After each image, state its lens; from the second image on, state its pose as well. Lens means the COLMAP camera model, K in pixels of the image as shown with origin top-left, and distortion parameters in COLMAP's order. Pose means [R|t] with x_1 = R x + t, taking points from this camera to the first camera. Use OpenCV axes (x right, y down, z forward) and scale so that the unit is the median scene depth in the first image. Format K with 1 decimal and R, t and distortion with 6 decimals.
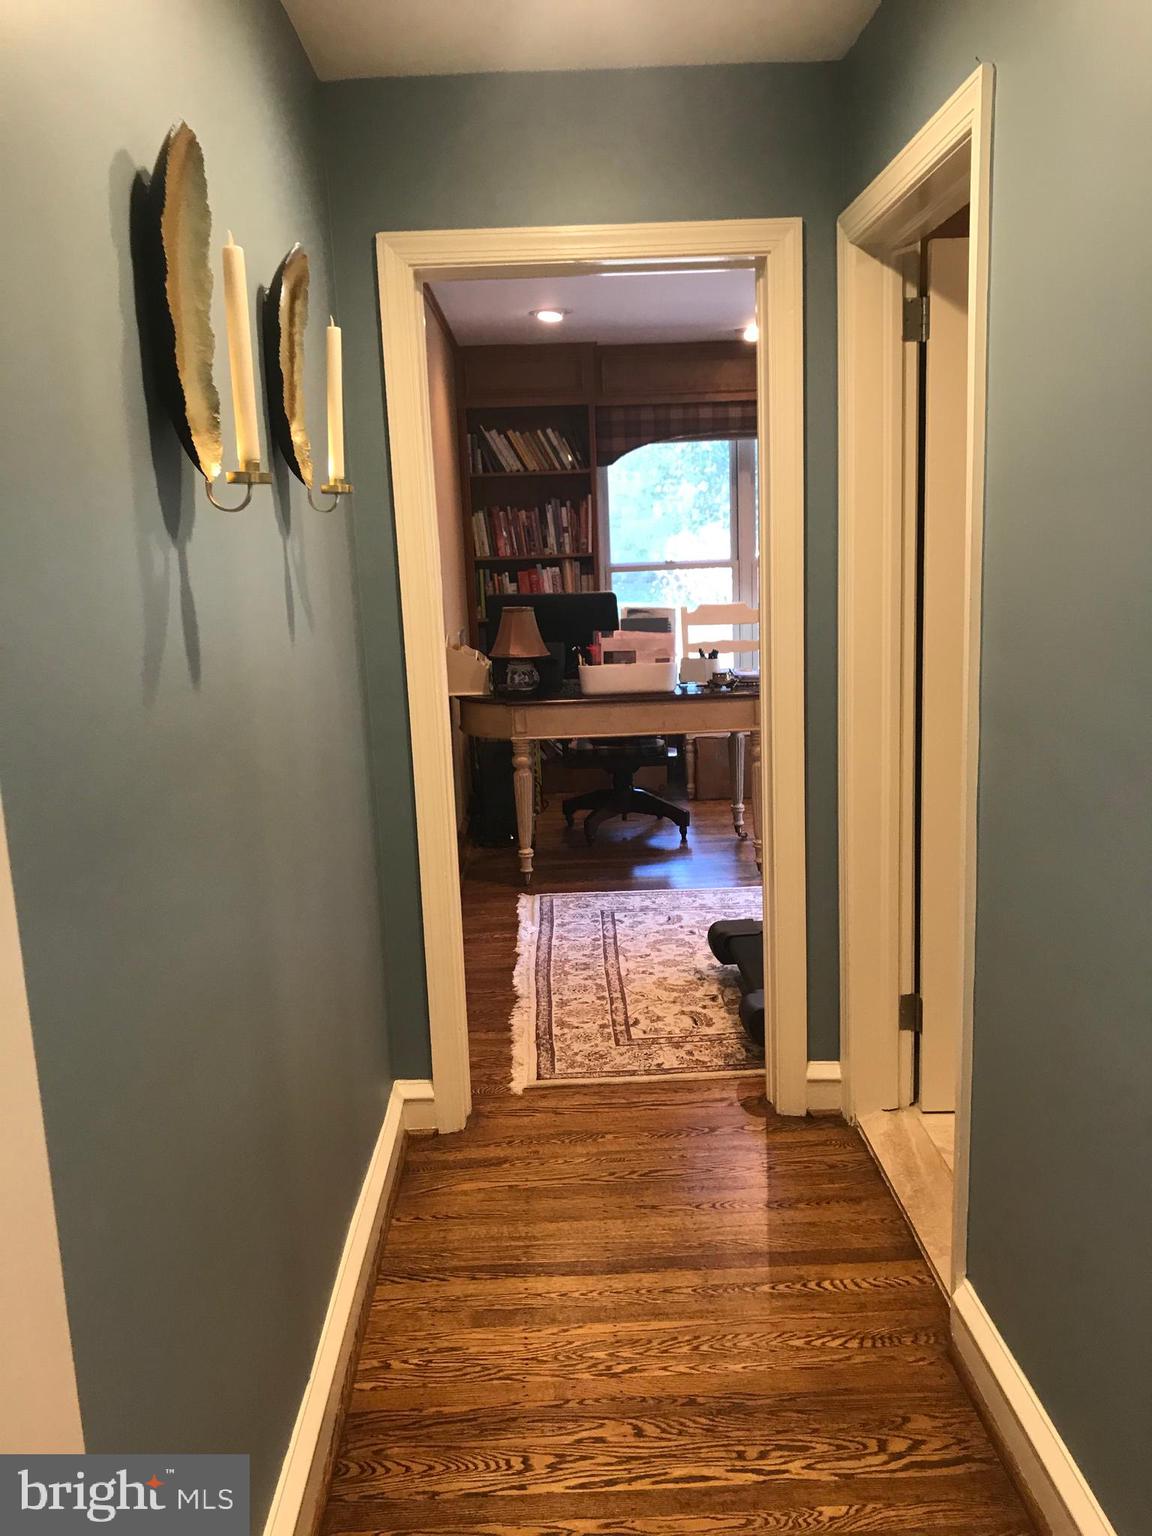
lens RADIAL K [[1260.1, 0, 580.5], [0, 1260.1, 766.4], [0, 0, 1]] dist [0.117591, -0.325330]
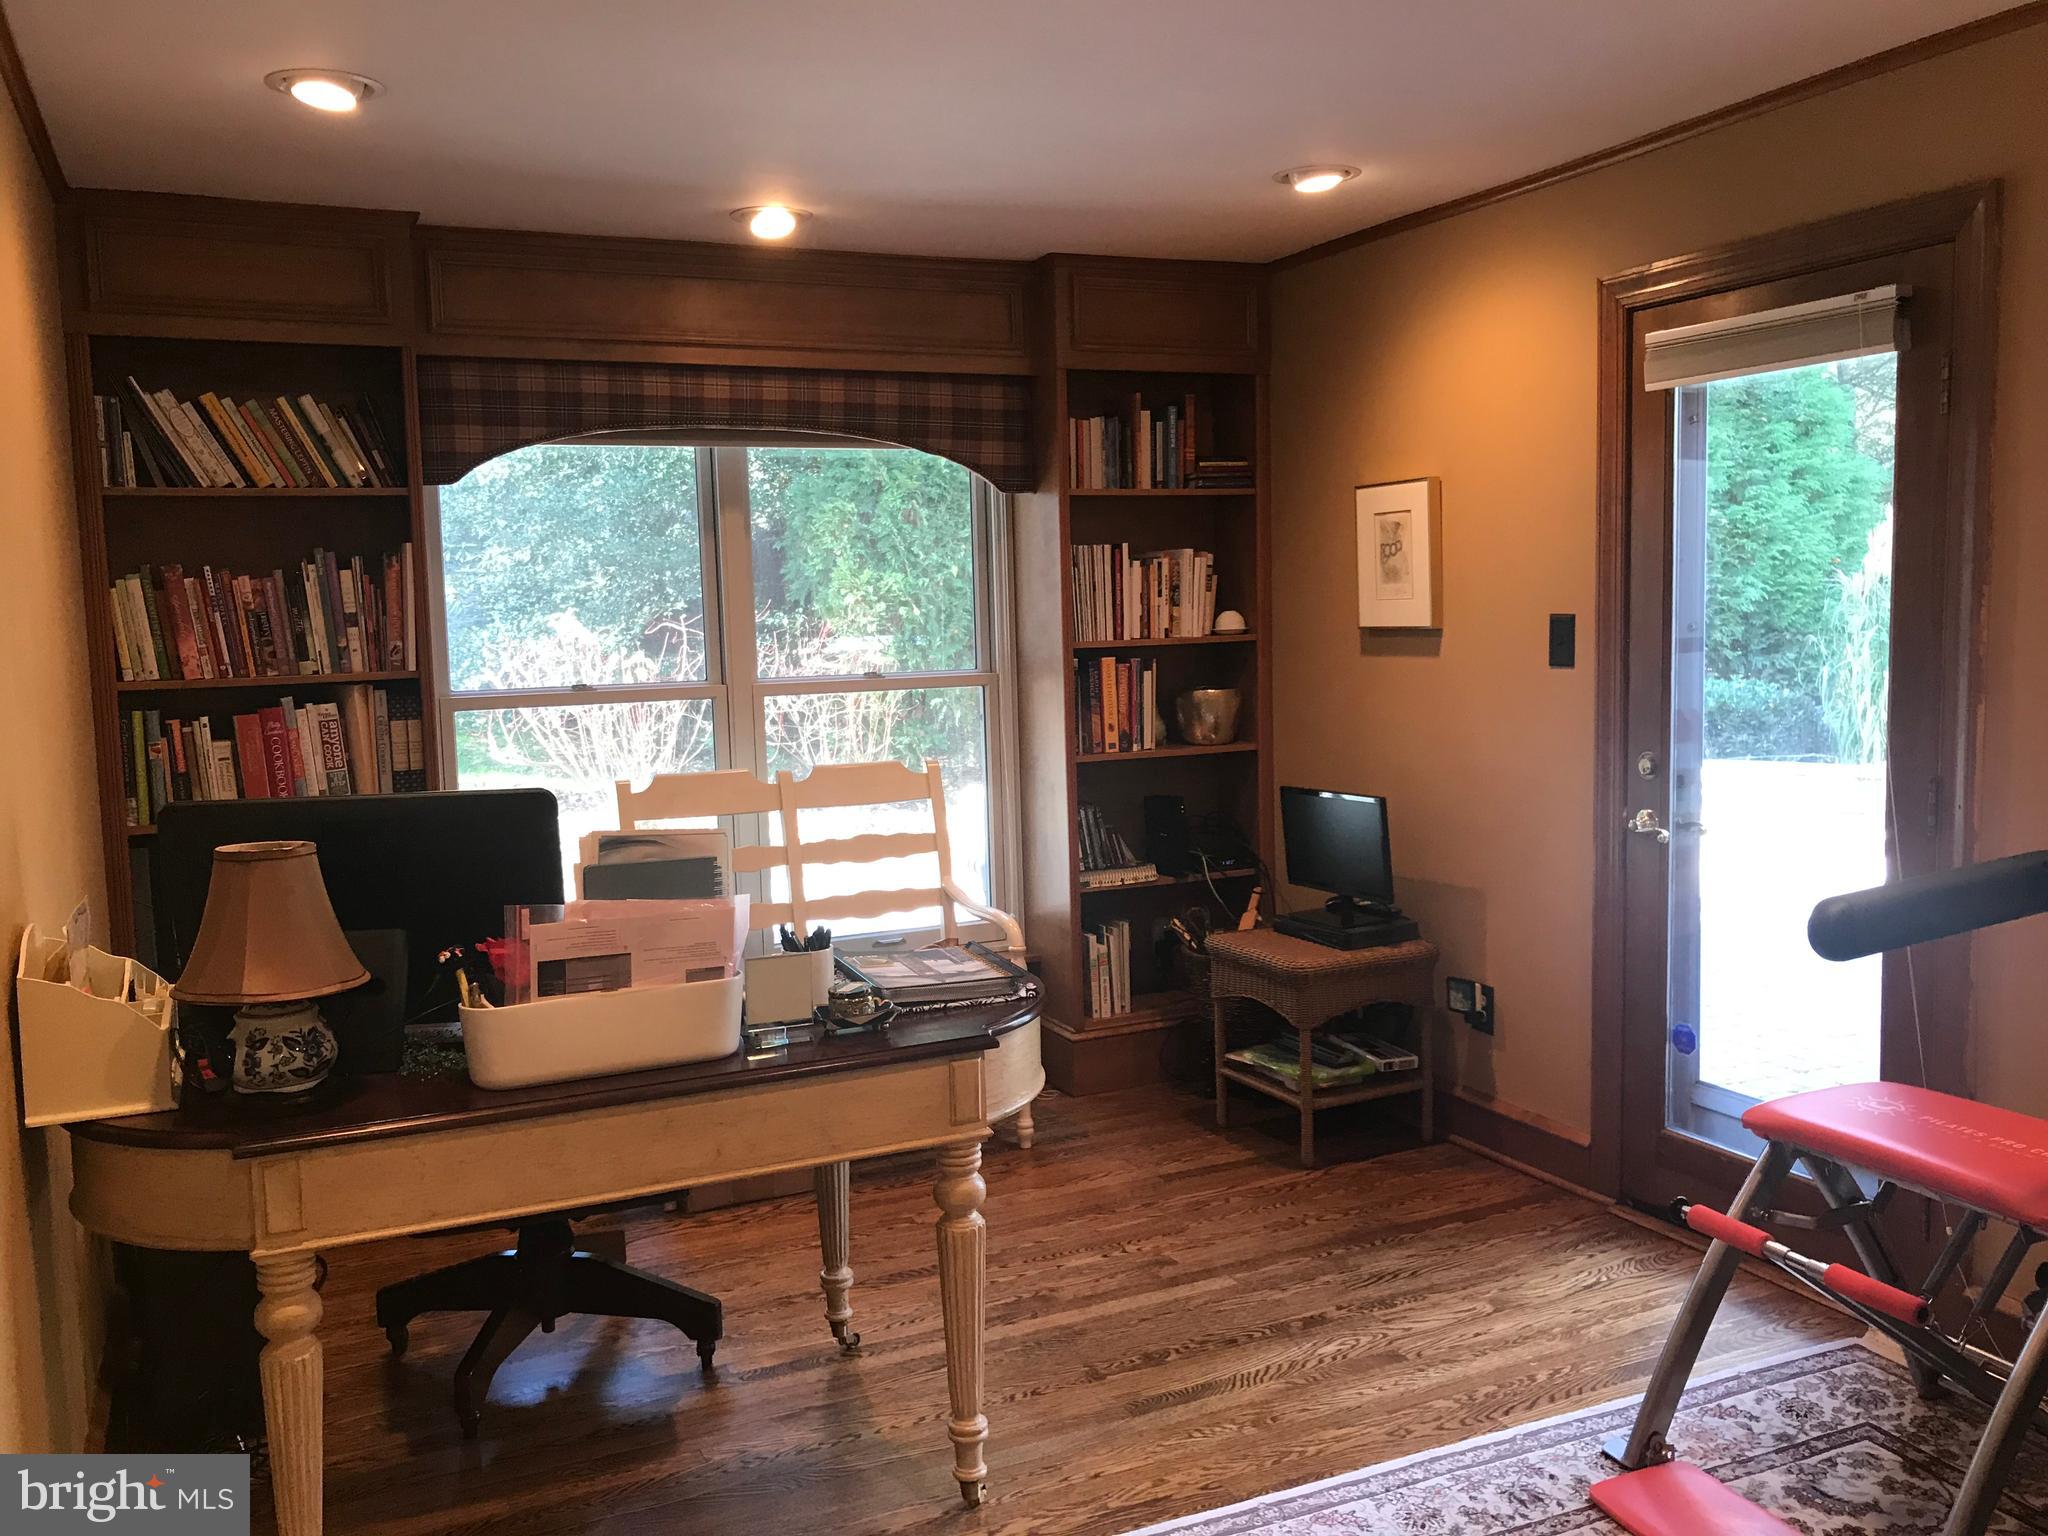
lens RADIAL K [[1710.2, 0, 1028.3], [0, 1710.2, 747.3], [0, 0, 1]] dist [0.007161, 0.007199]
pose [[0.919482, -0.023410, 0.392435, -0.030556], [0.066702, 0.993042, -0.097045, -0.070034], [-0.387433, 0.115407, 0.914646, 0.371637]]
